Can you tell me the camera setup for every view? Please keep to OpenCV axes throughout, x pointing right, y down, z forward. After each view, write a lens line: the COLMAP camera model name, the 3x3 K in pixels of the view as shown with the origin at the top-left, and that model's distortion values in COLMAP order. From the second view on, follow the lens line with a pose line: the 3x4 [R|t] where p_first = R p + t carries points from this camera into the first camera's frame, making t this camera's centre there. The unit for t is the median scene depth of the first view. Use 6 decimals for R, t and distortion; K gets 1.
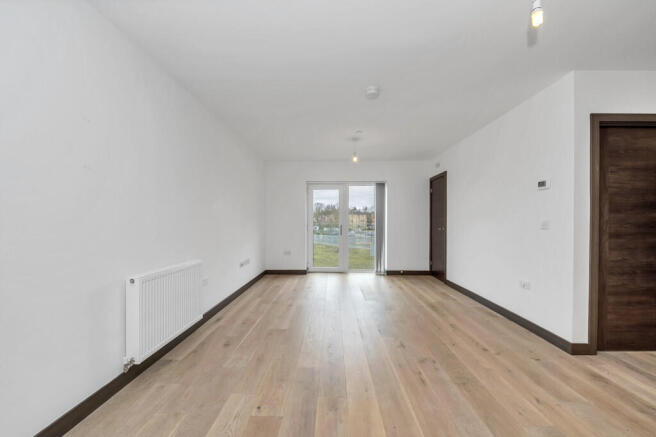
lens RADIAL K [[263.4, 0, 328.0], [0, 263.4, 218.5], [0, 0, 1]] dist [0.000217, 0.000145]
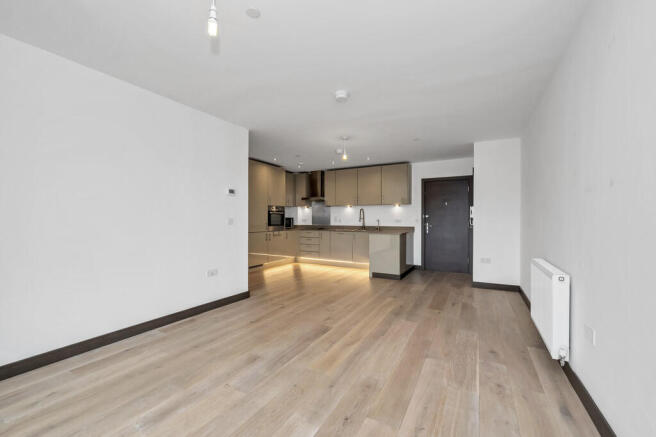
lens RADIAL K [[263.4, 0, 328.0], [0, 263.4, 218.5], [0, 0, 1]] dist [0.000217, 0.000145]
pose [[-0.877098, -0.006188, 0.480272, -0.310405], [-0.010100, 0.999934, -0.005562, 0.013840], [-0.480205, -0.009730, -0.877102, 2.086425]]
